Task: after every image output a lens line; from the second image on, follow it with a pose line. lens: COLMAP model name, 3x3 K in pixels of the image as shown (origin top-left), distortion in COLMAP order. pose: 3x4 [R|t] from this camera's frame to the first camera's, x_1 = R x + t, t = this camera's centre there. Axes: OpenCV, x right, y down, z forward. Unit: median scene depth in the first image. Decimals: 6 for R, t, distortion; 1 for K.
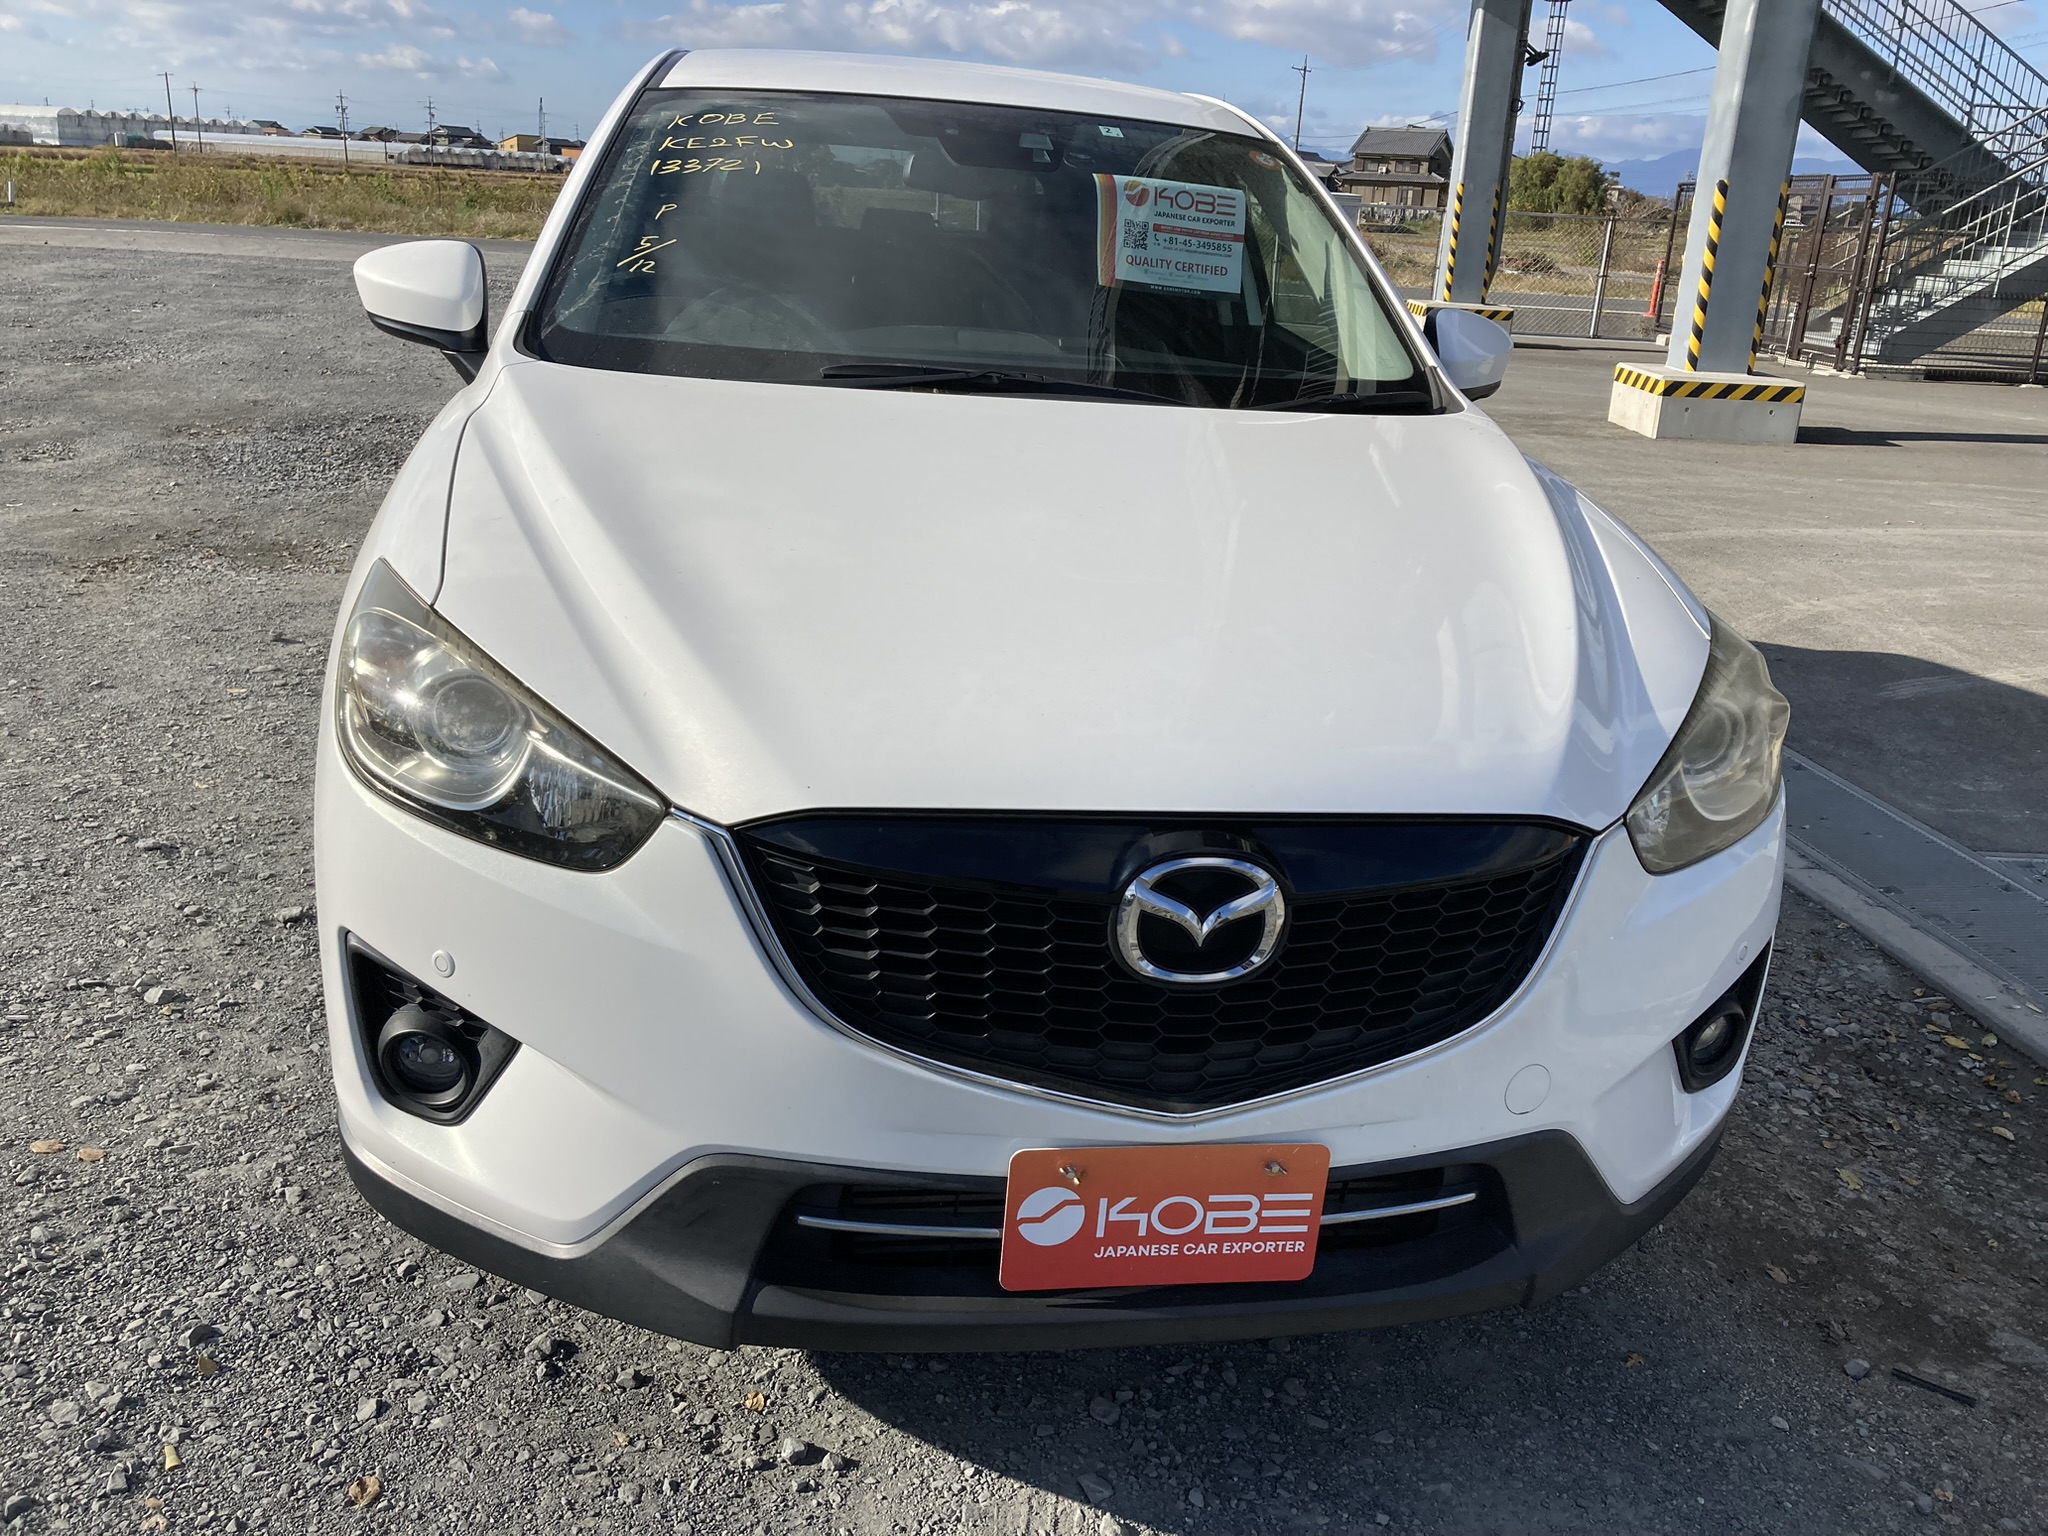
lens RADIAL K [[1672.6, 0, 1025.7], [0, 1672.6, 724.7], [0, 0, 1]] dist [0.012553, 0.000604]
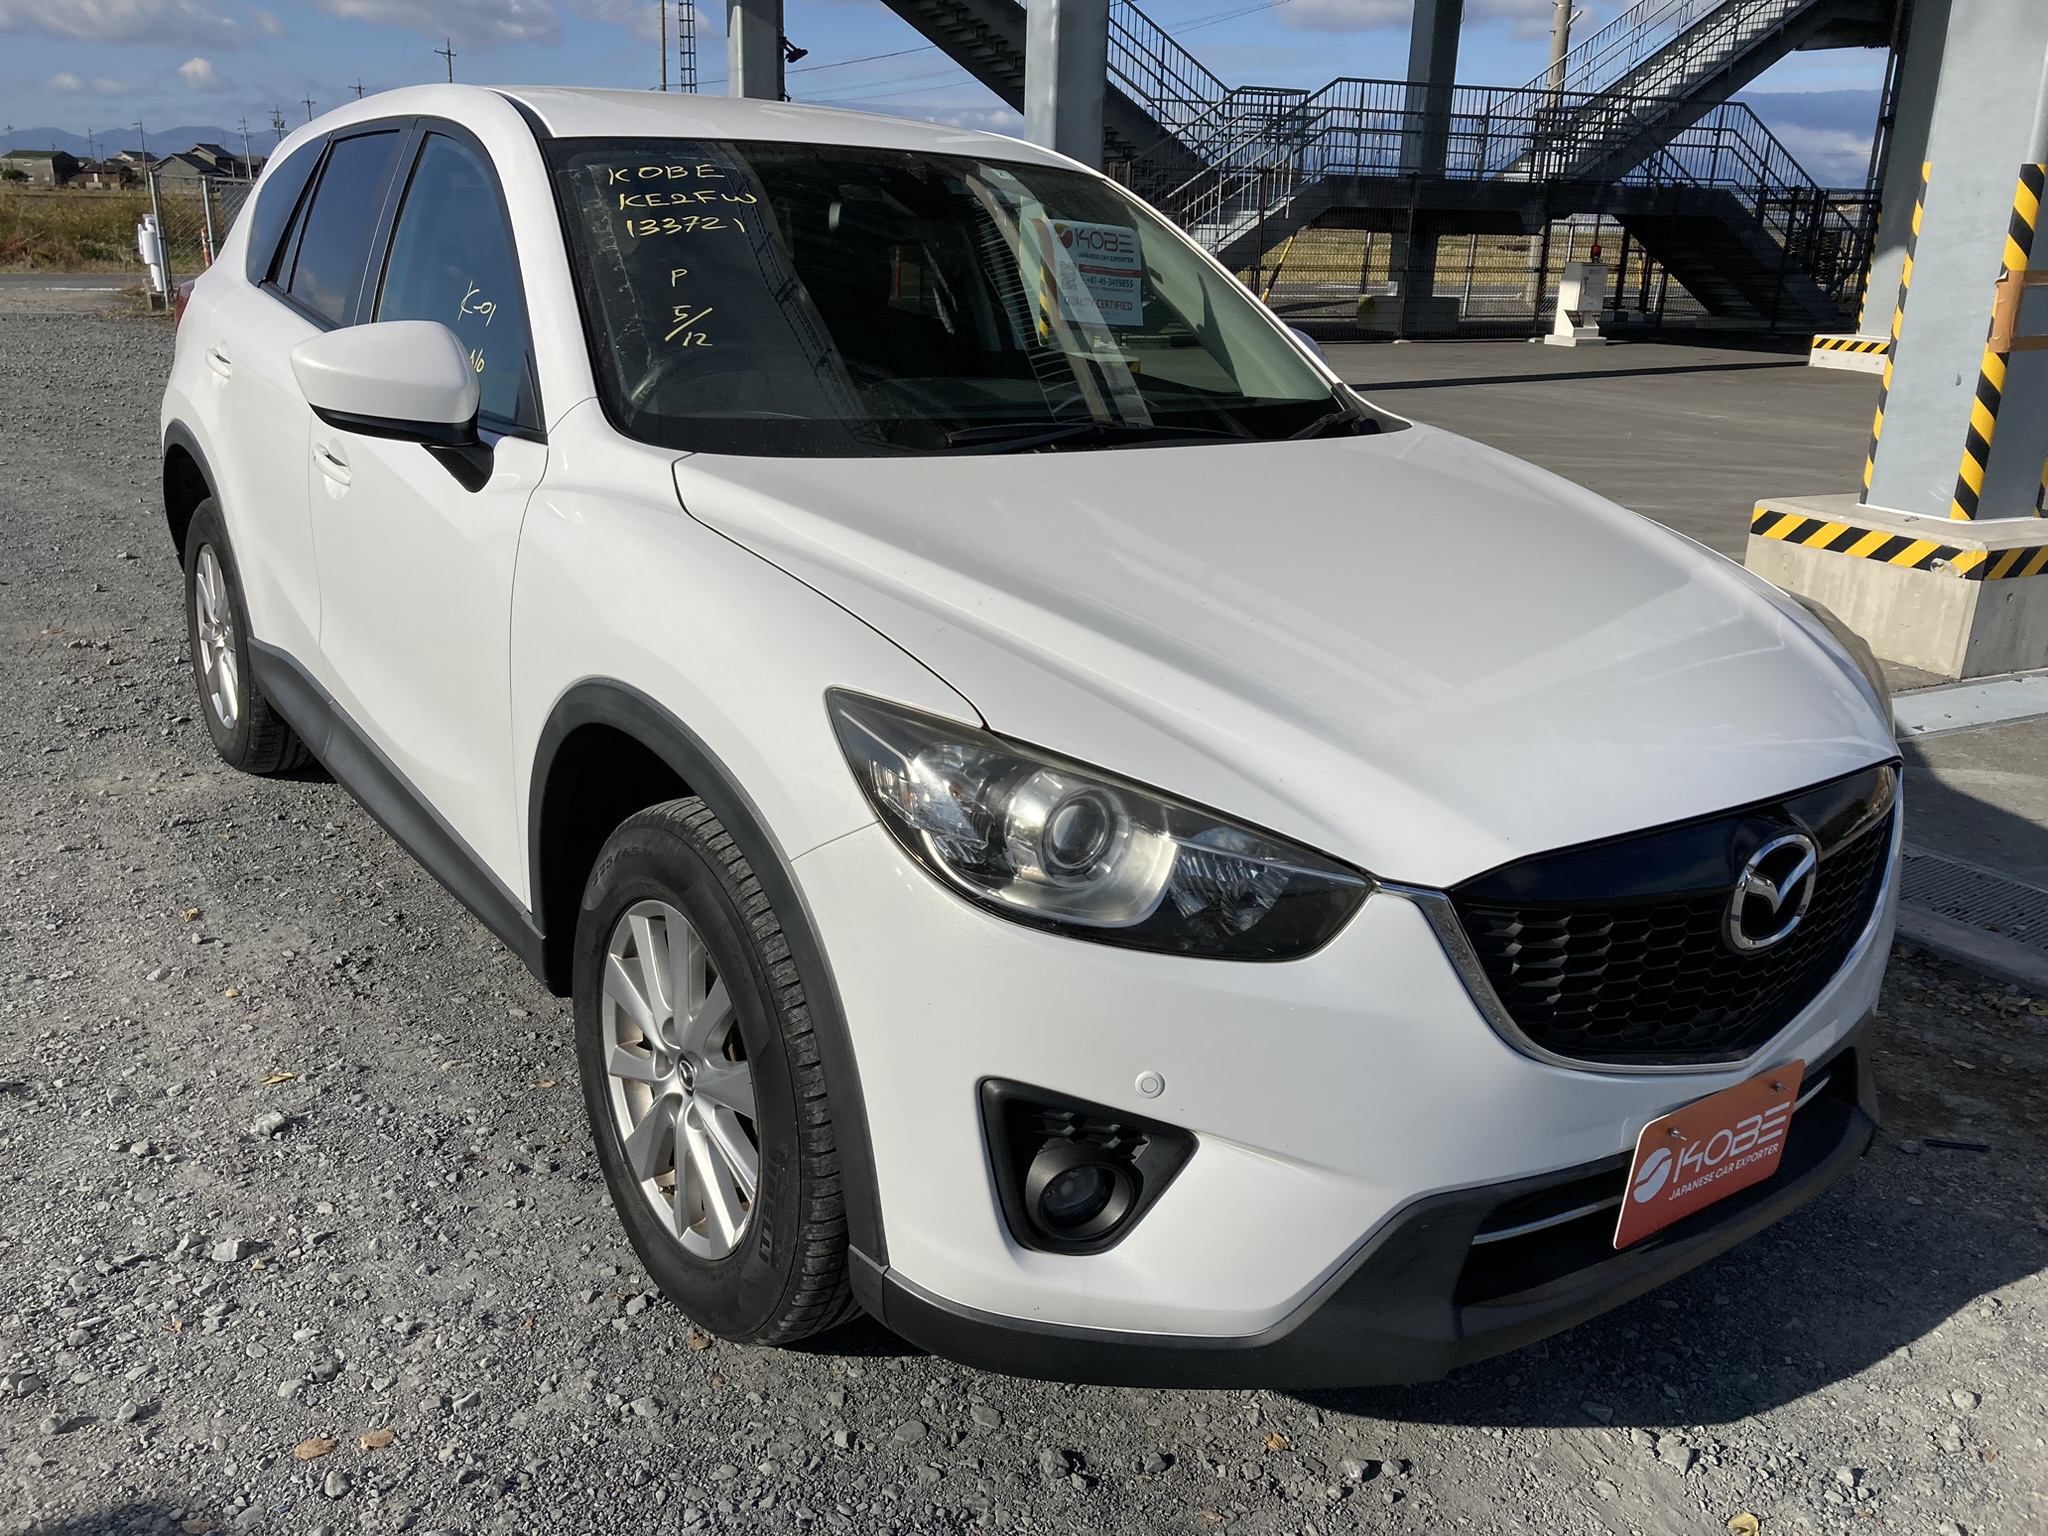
lens RADIAL K [[1691.0, 0, 1019.5], [0, 1691.0, 731.3], [0, 0, 1]] dist [-0.005599, -0.002090]
pose [[0.900742, -0.154319, 0.406018, -0.585003], [0.151159, 0.987697, 0.040059, -0.083902], [-0.407205, 0.025291, 0.912987, 0.092016]]
